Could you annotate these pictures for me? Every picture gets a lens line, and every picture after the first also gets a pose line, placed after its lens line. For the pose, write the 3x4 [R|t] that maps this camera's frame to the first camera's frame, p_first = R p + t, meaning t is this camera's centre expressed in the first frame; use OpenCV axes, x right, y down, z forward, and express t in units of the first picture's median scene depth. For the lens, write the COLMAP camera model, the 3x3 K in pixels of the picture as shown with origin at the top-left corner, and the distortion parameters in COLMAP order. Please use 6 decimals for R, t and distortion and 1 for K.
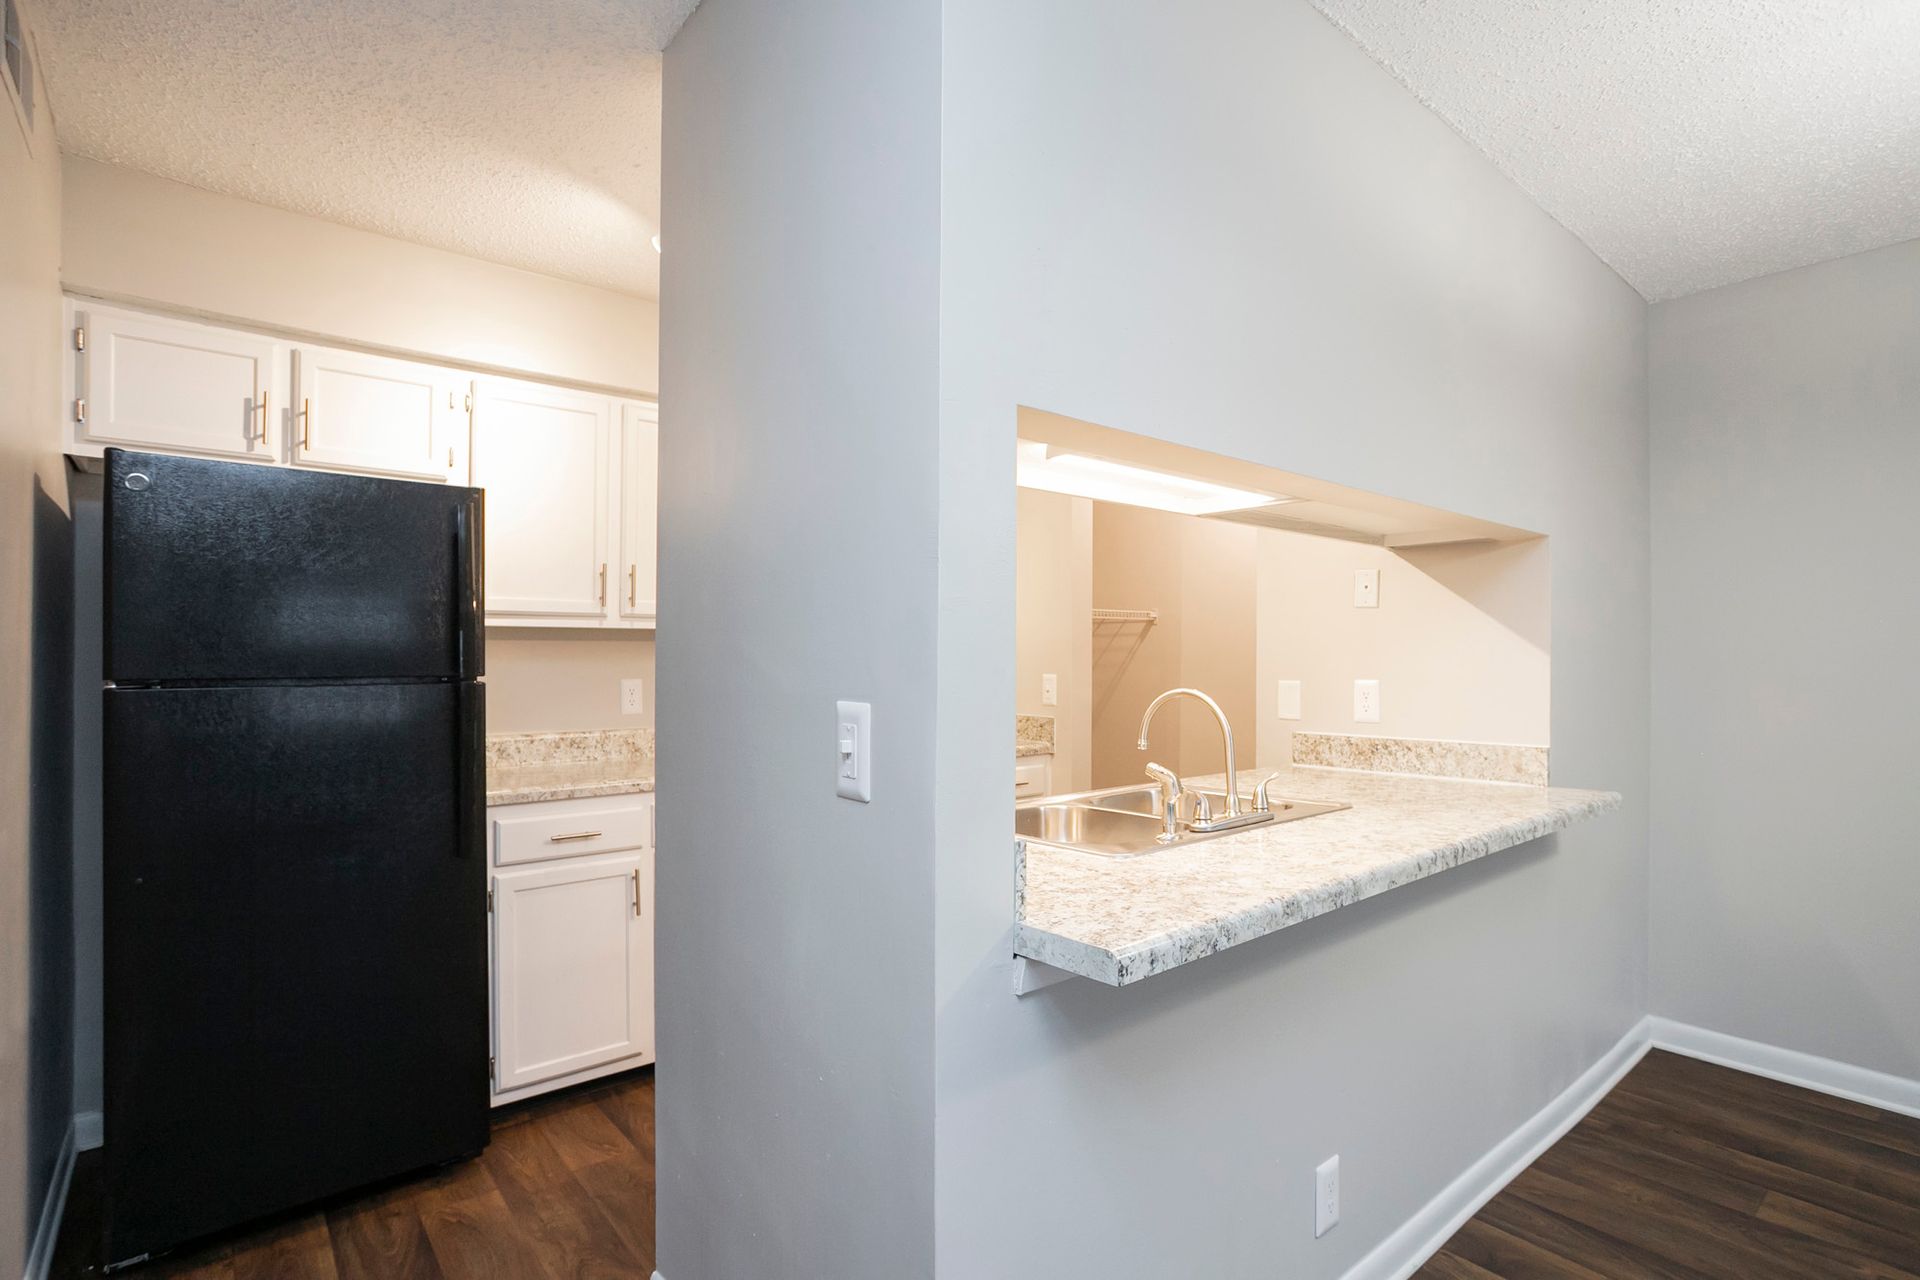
lens RADIAL K [[882.0, 0, 967.9], [0, 882.0, 663.4], [0, 0, 1]] dist [-0.011684, -0.000110]
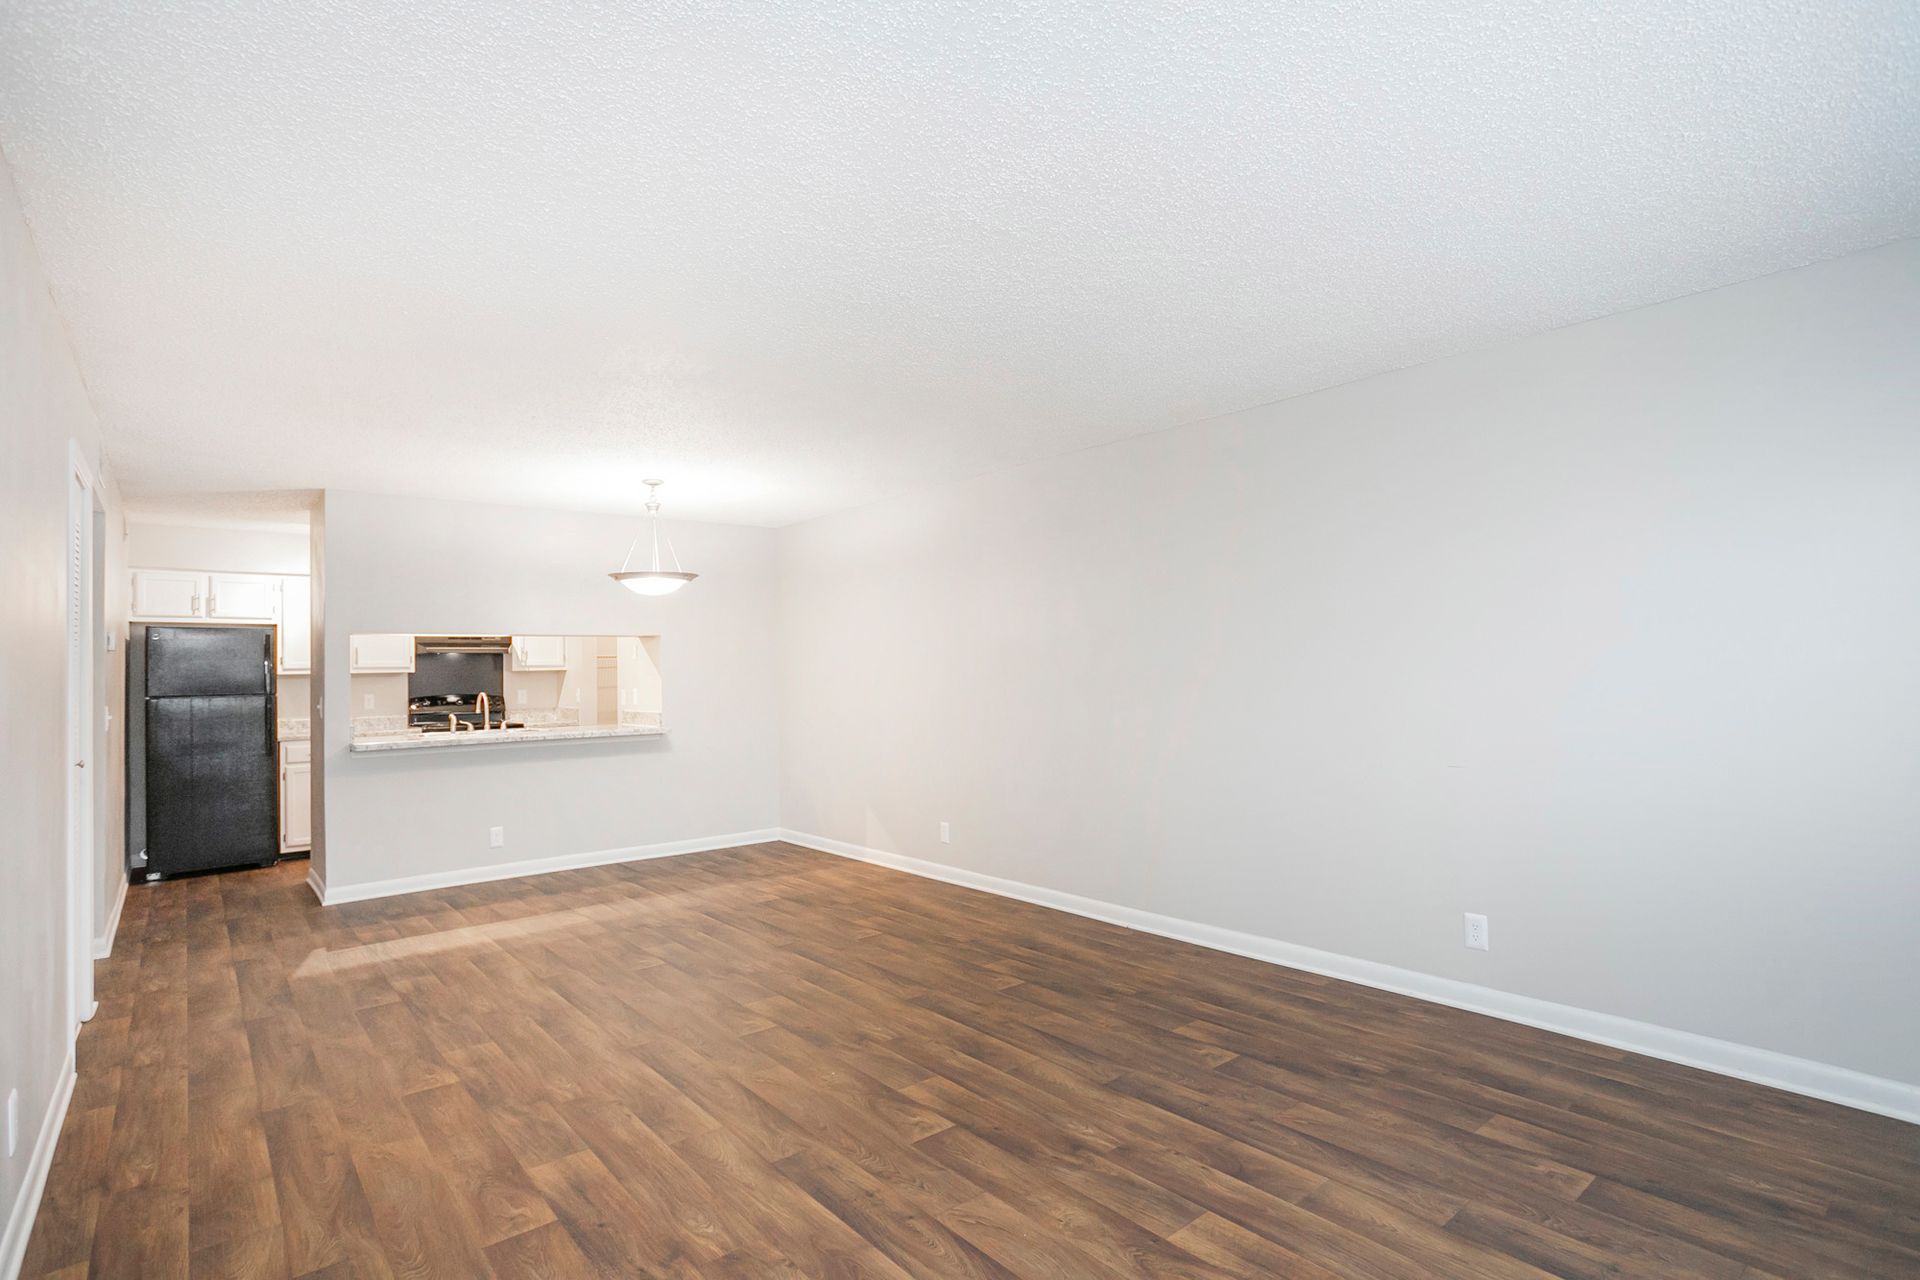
lens RADIAL K [[910.9, 0, 947.2], [0, 910.9, 657.0], [0, 0, 1]] dist [-0.032806, 0.017636]
pose [[0.999711, -0.023807, -0.003396, 0.208632], [0.023713, 0.999396, -0.025391, 0.002540], [0.003999, 0.025304, 0.999672, -0.242866]]
